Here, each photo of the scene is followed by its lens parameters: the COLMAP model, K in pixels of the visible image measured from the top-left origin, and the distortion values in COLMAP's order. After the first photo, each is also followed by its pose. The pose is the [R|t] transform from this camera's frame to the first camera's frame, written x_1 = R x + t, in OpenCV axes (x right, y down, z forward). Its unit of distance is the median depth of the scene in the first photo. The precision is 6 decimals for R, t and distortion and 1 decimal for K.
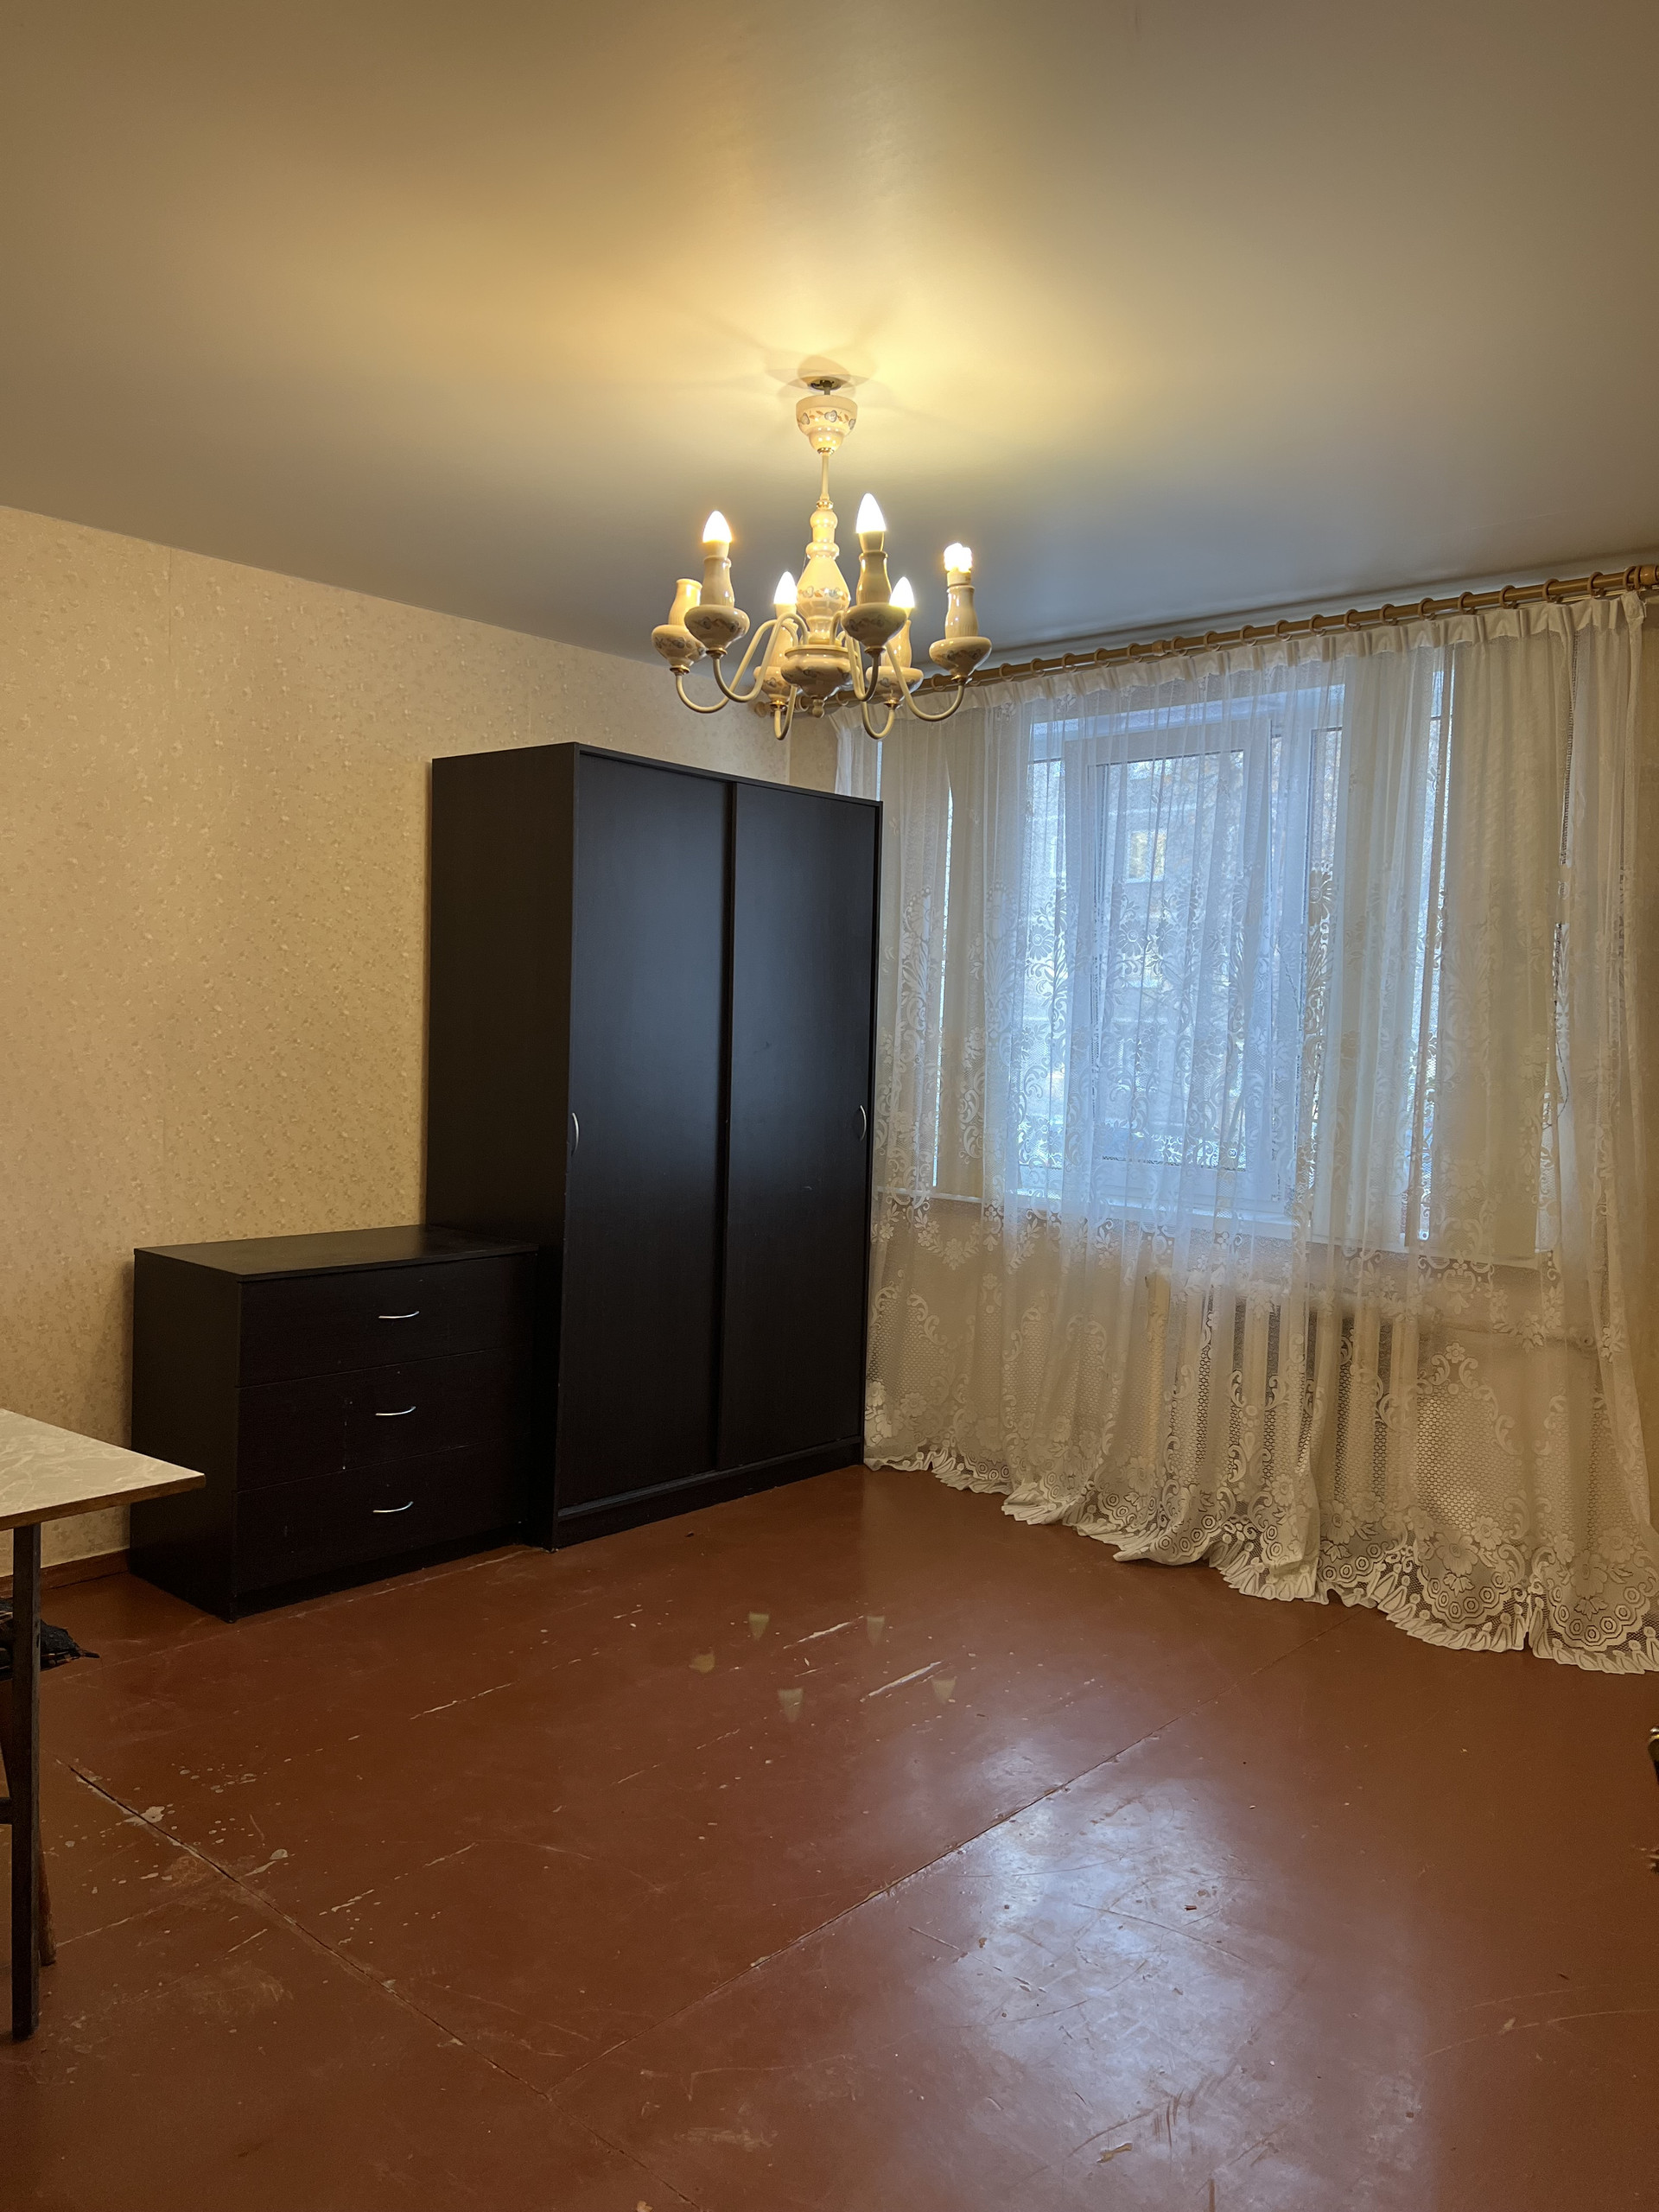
lens RADIAL K [[1653.0, 0, 826.4], [0, 1653.0, 1112.2], [0, 0, 1]] dist [0.077147, -0.098742]
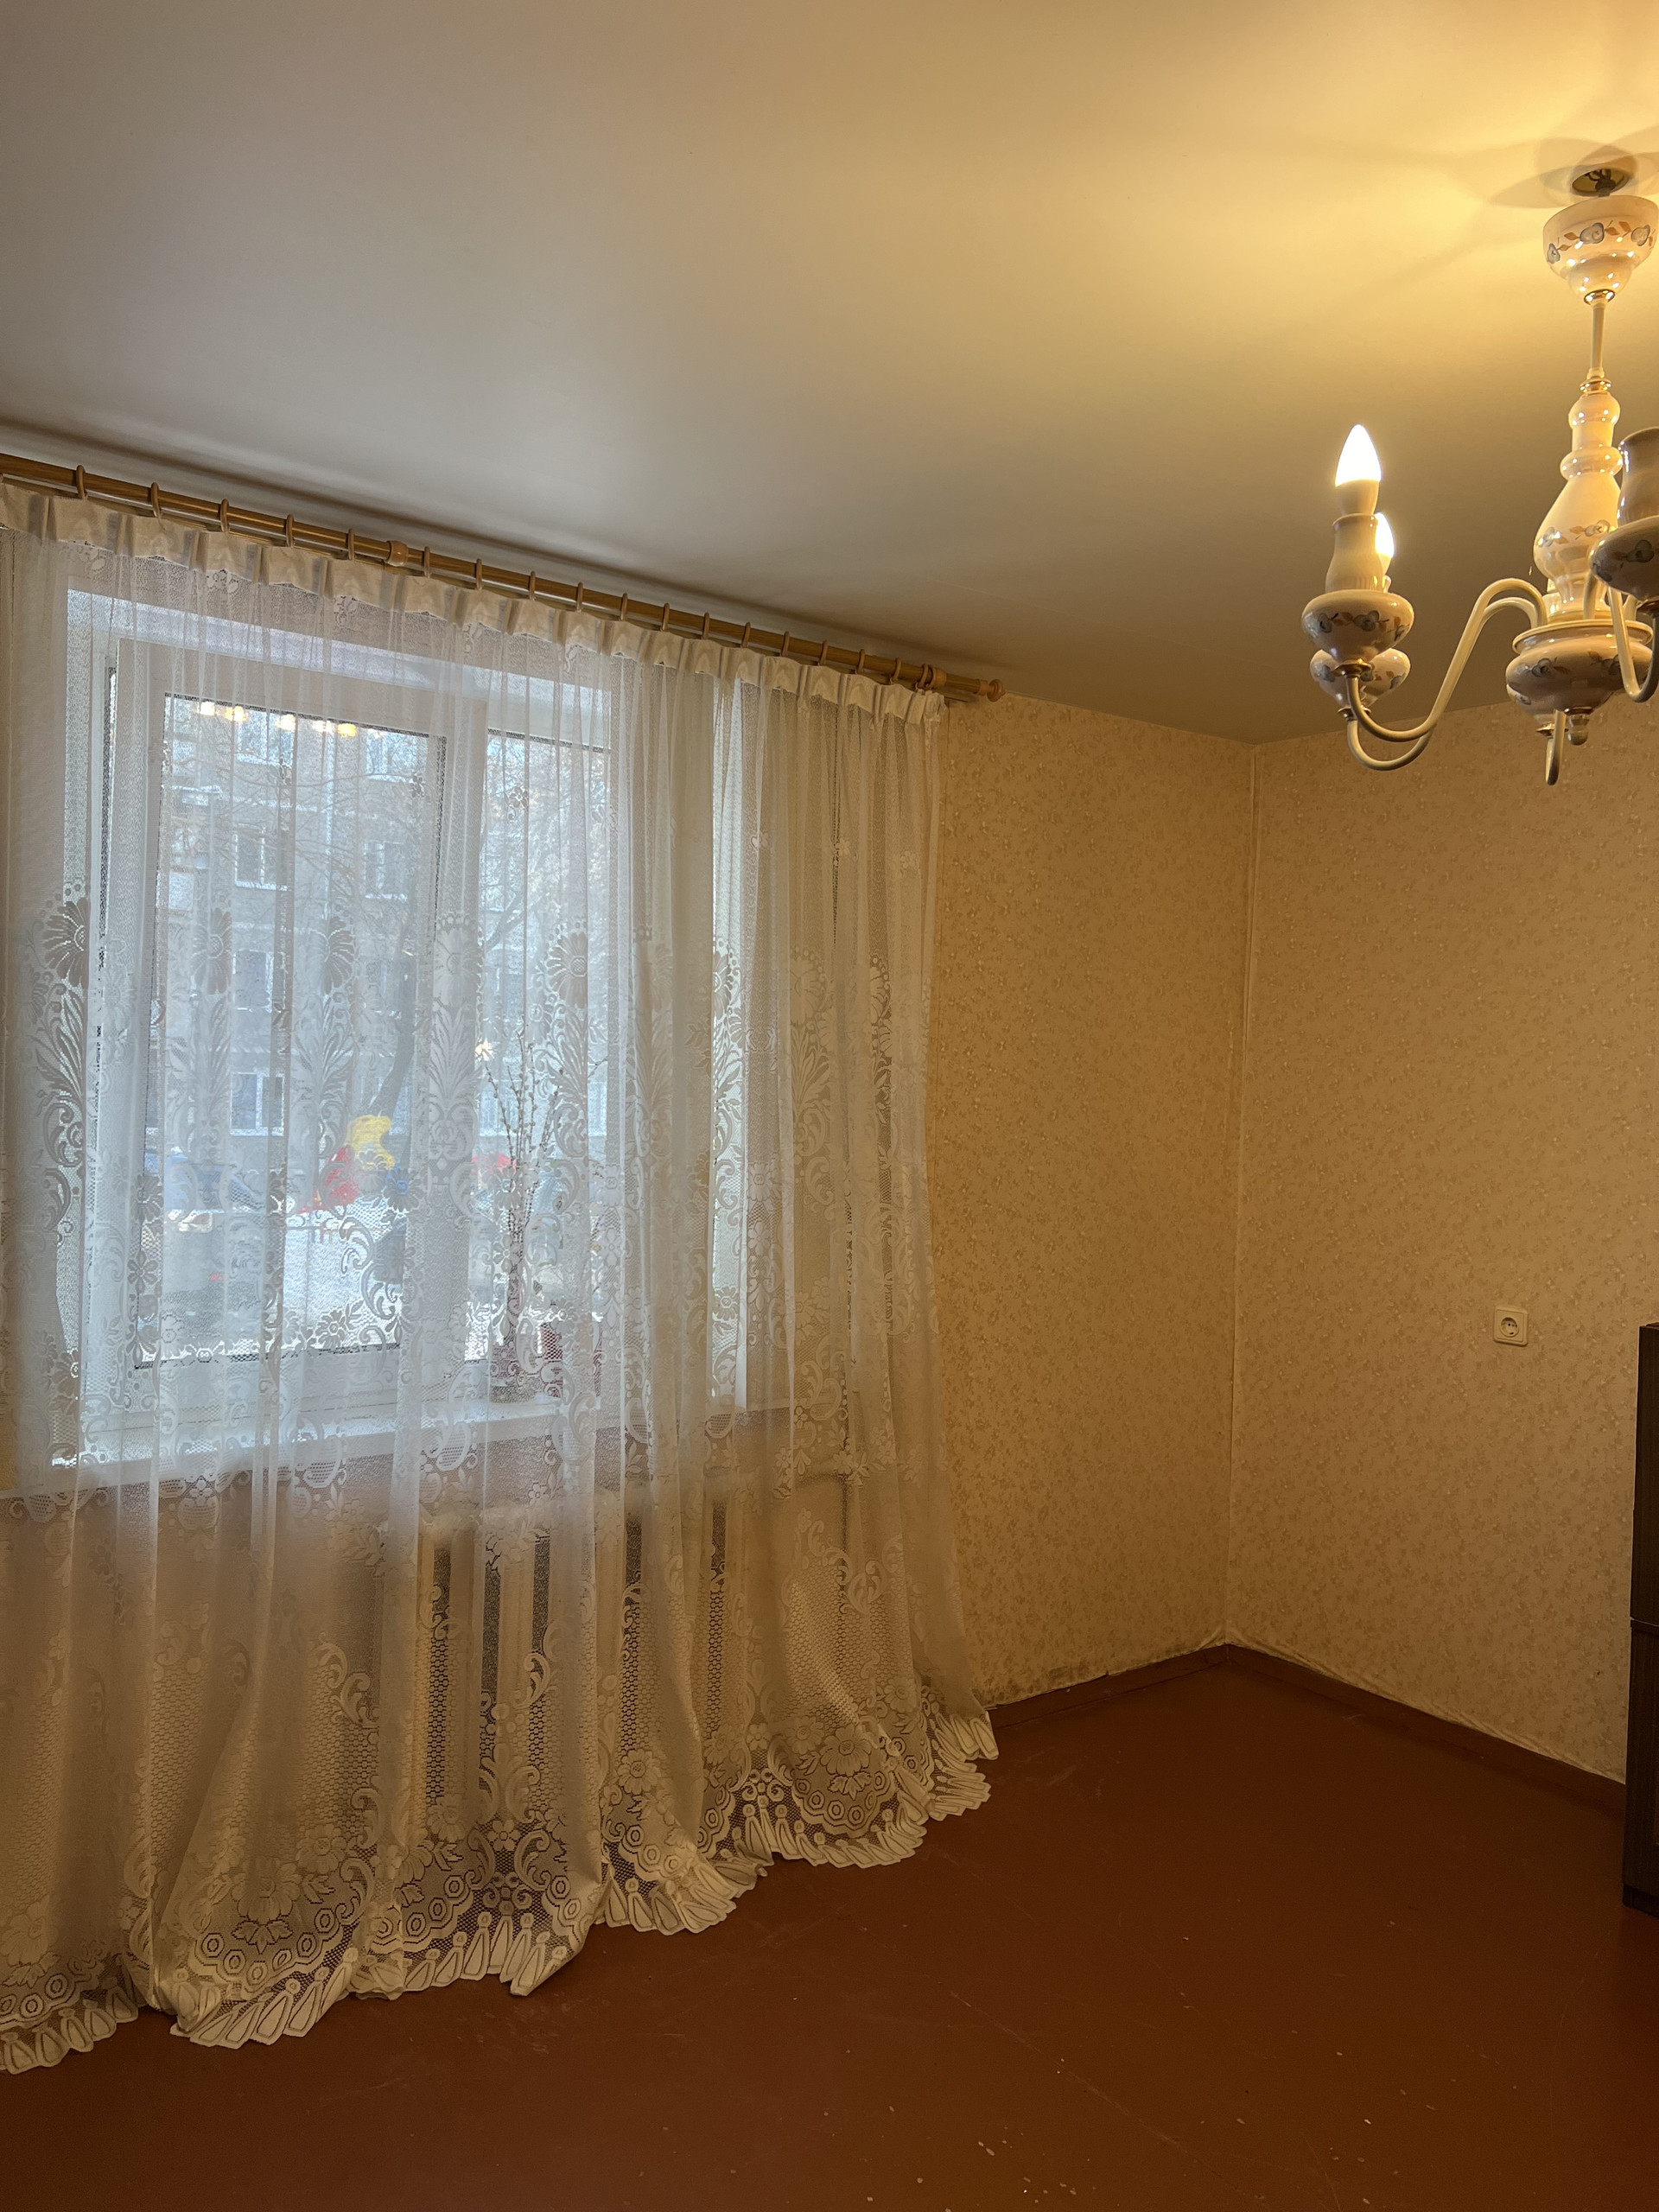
lens RADIAL K [[1653.0, 0, 826.4], [0, 1653.0, 1112.2], [0, 0, 1]] dist [0.077147, -0.098742]
pose [[0.213106, -0.043138, 0.976076, -0.423674], [0.030542, 0.998831, 0.037475, -0.091850], [-0.976552, 0.021825, 0.214175, 0.763477]]
